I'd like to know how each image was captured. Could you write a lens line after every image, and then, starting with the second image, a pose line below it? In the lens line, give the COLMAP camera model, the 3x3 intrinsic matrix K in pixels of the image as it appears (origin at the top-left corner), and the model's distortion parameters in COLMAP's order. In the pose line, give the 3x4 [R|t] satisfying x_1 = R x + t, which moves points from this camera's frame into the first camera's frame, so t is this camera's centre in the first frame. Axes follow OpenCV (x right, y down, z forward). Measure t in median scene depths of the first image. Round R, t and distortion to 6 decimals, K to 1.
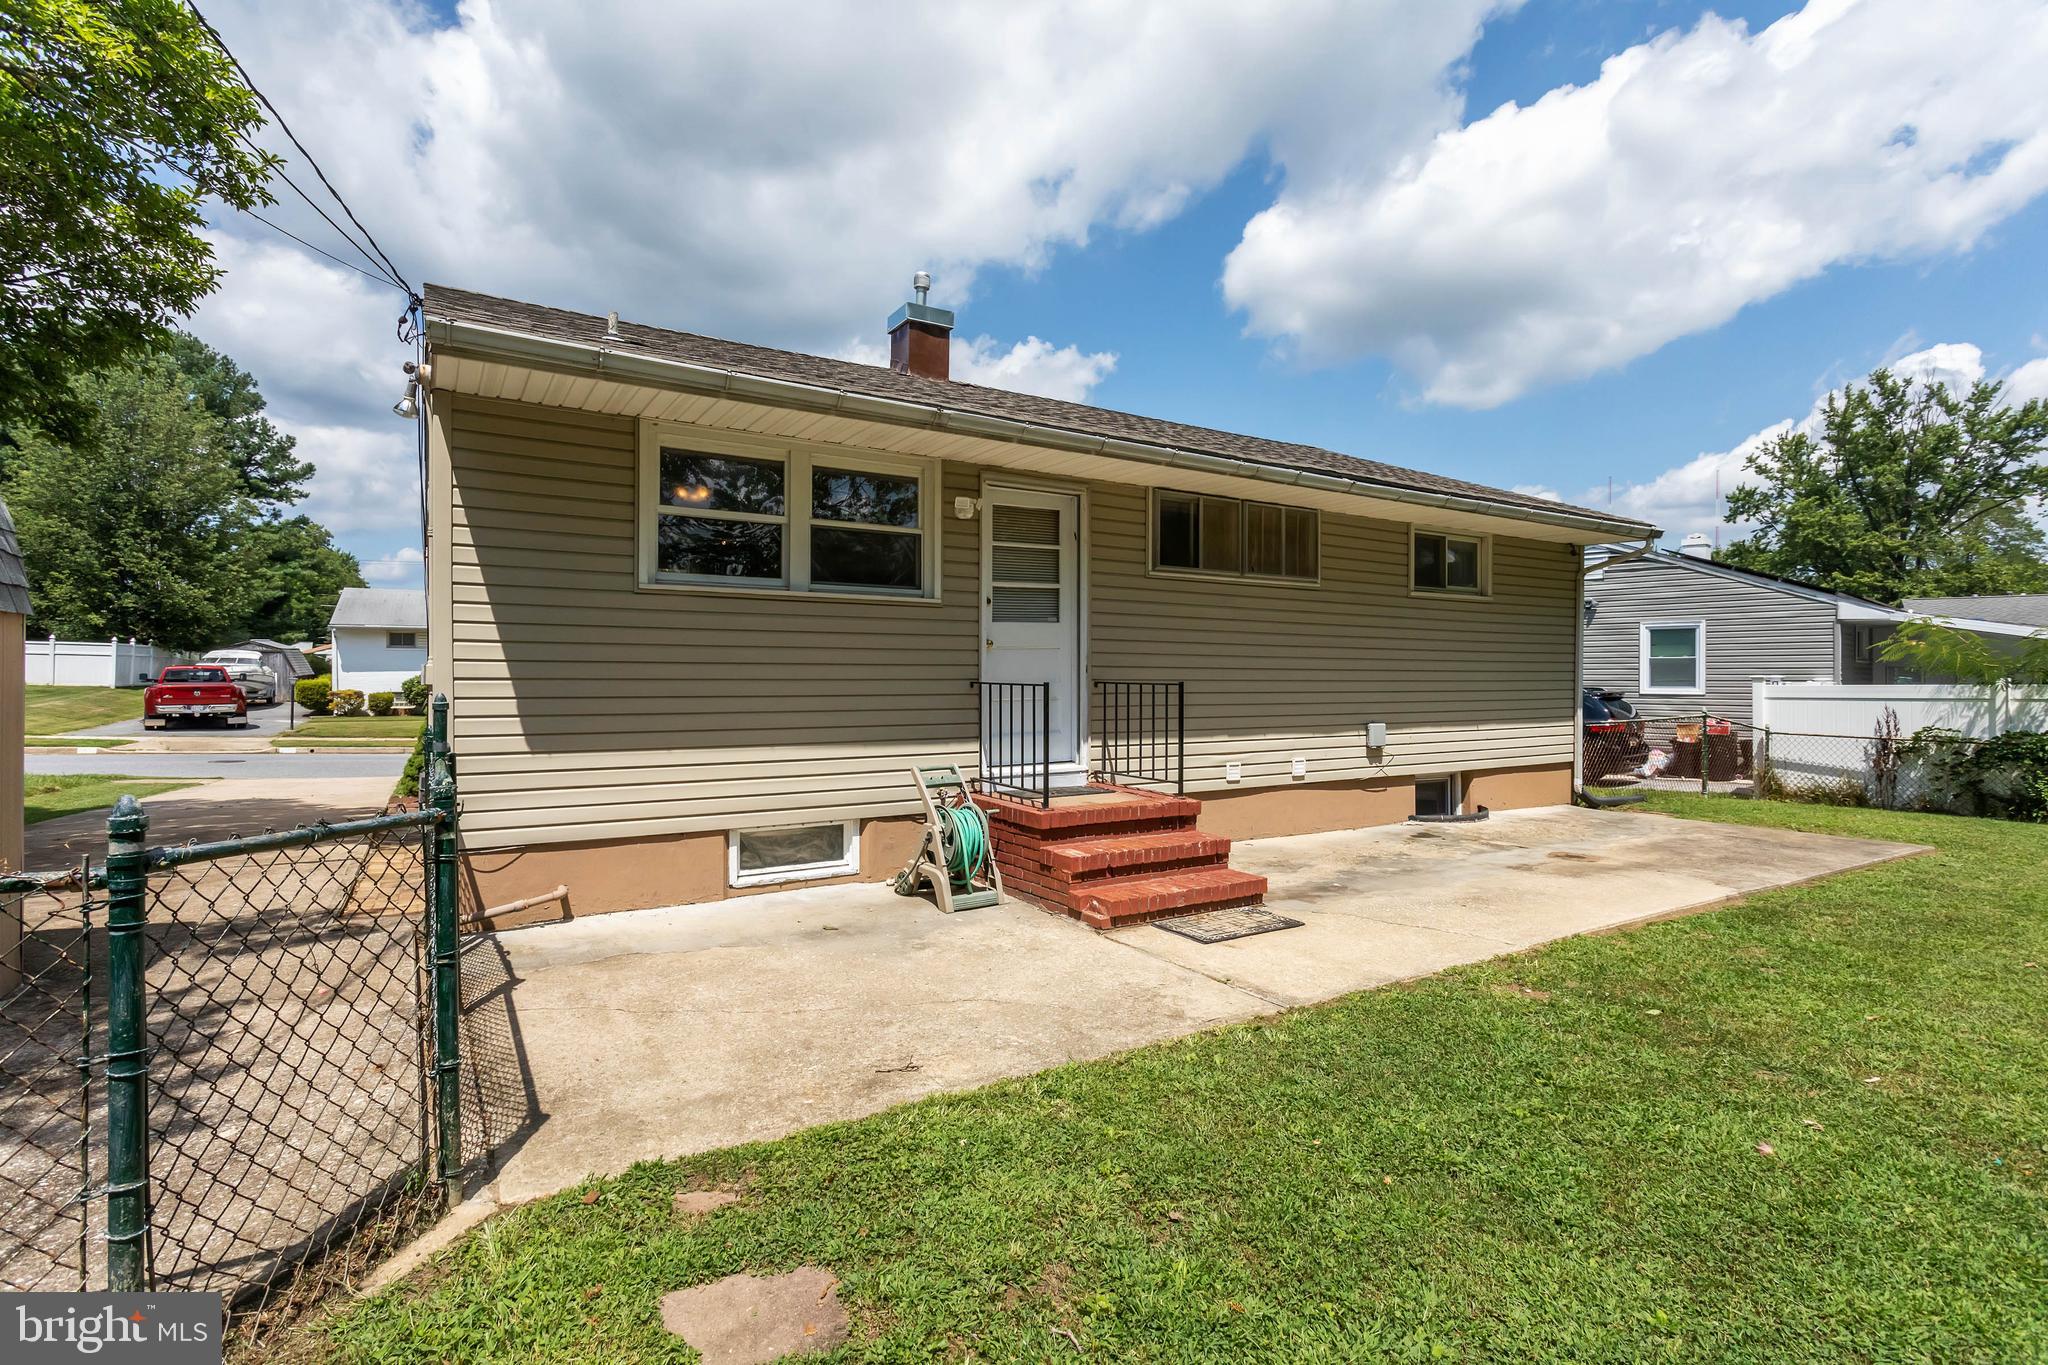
lens RADIAL K [[967.1, 0, 1019.8], [0, 967.1, 682.5], [0, 0, 1]] dist [0.000697, 0.000753]
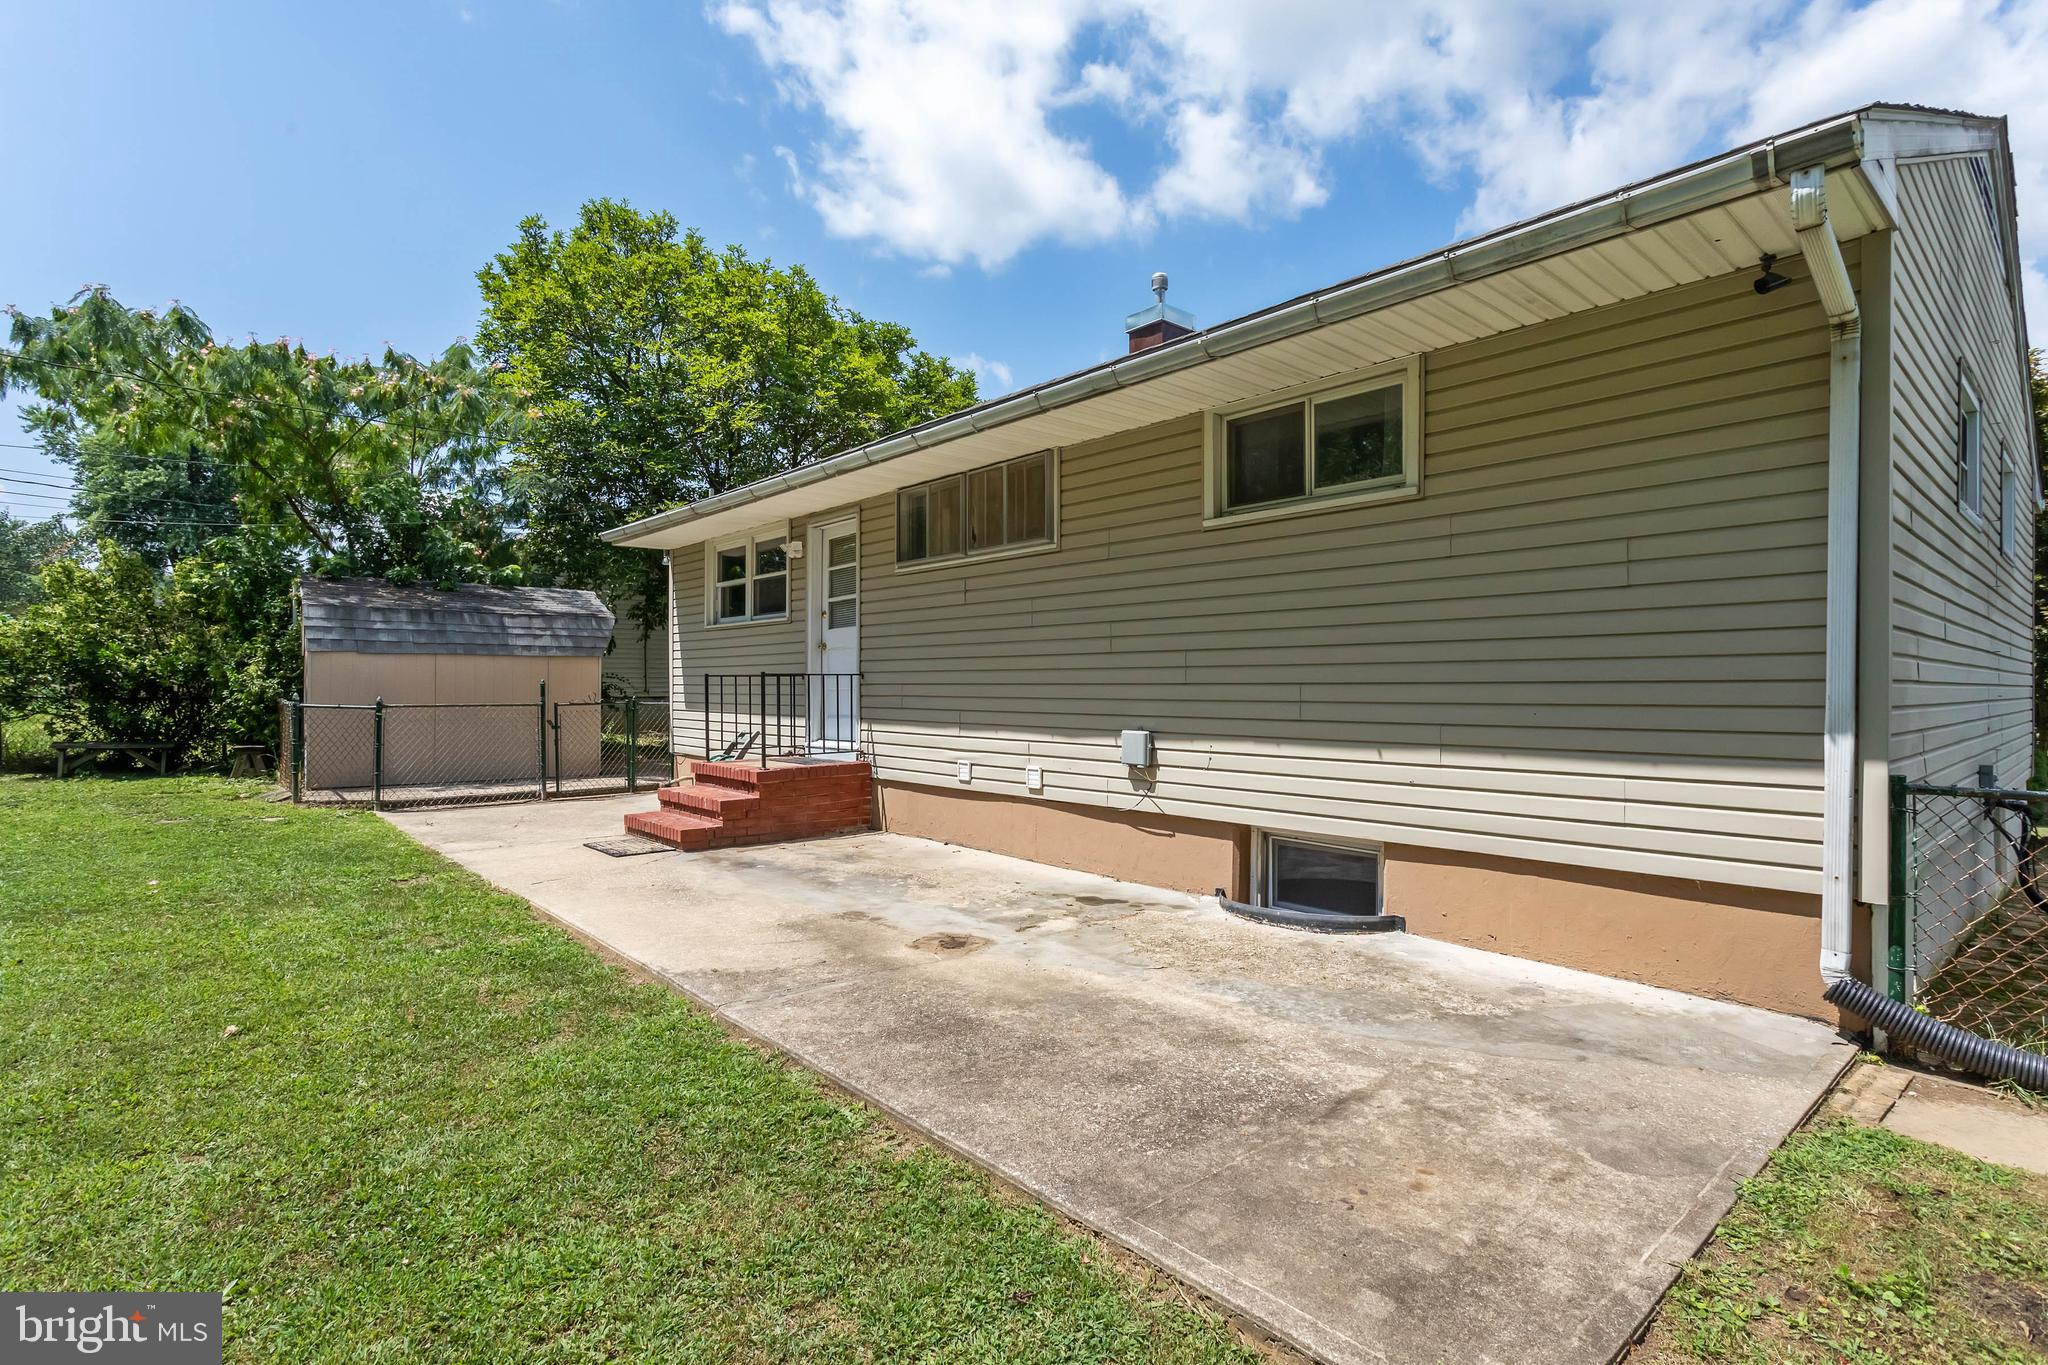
lens RADIAL K [[979.5, 0, 1025.4], [0, 979.5, 690.1], [0, 0, 1]] dist [-0.002443, -0.000071]
pose [[0.176097, -0.000986, -0.984372, 1.350961], [-0.007172, 0.999972, -0.002285, 0.021033], [0.984347, 0.007463, 0.176085, 1.054513]]
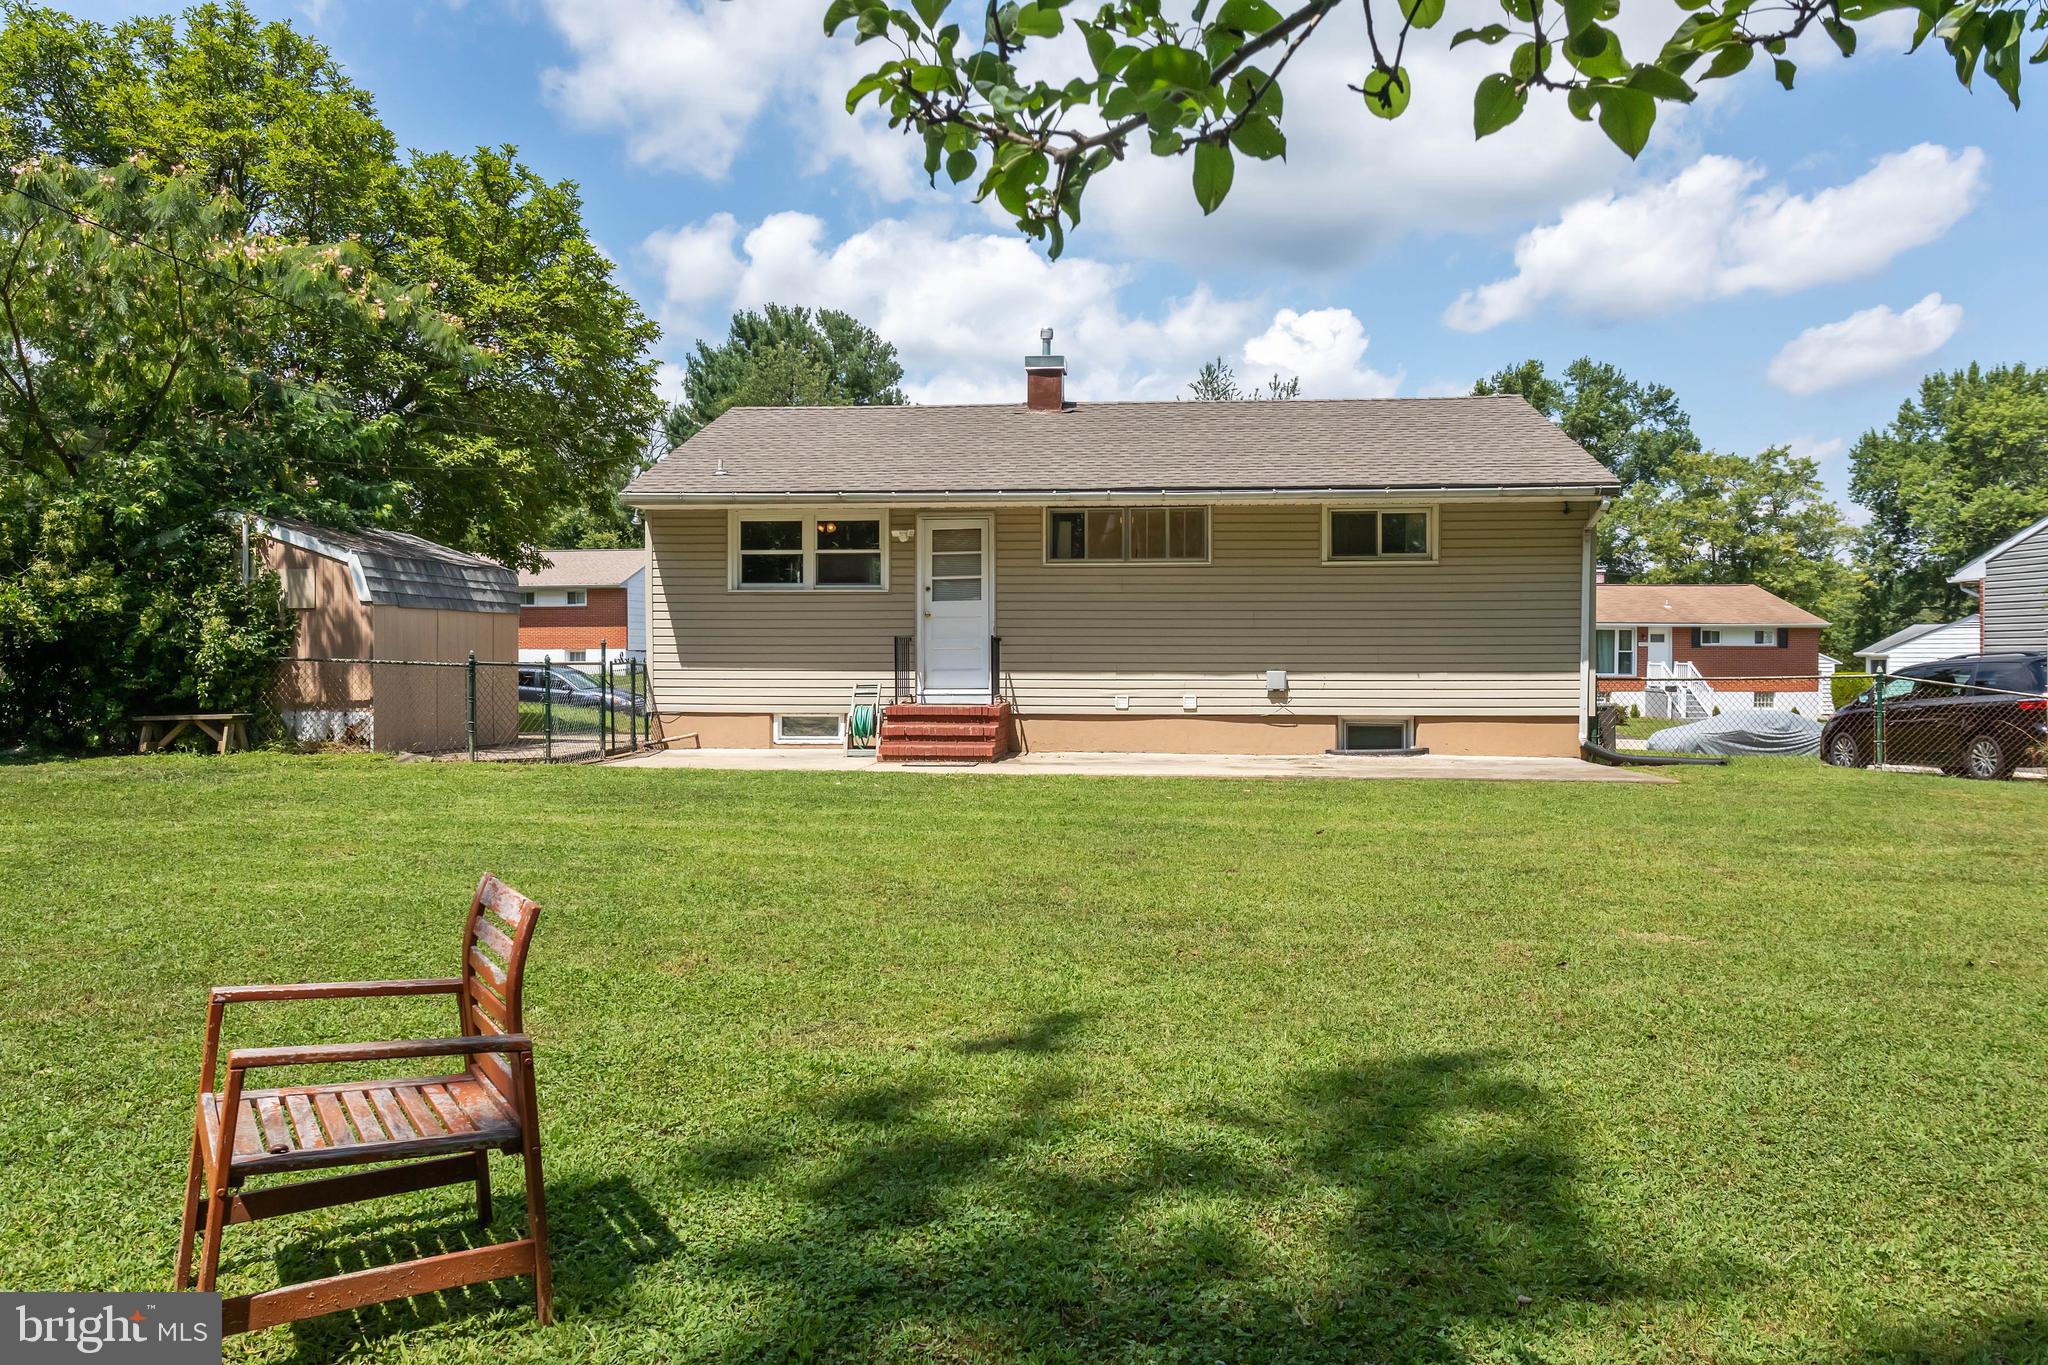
lens RADIAL K [[1511.0, 0, 1001.5], [0, 1511.0, 677.0], [0, 0, 1]] dist [0.004423, 0.001895]
pose [[0.792995, 0.003591, -0.609217, 1.665817], [-0.002250, 0.999993, 0.002964, 0.059636], [0.609224, -0.000980, 0.792998, -0.983663]]
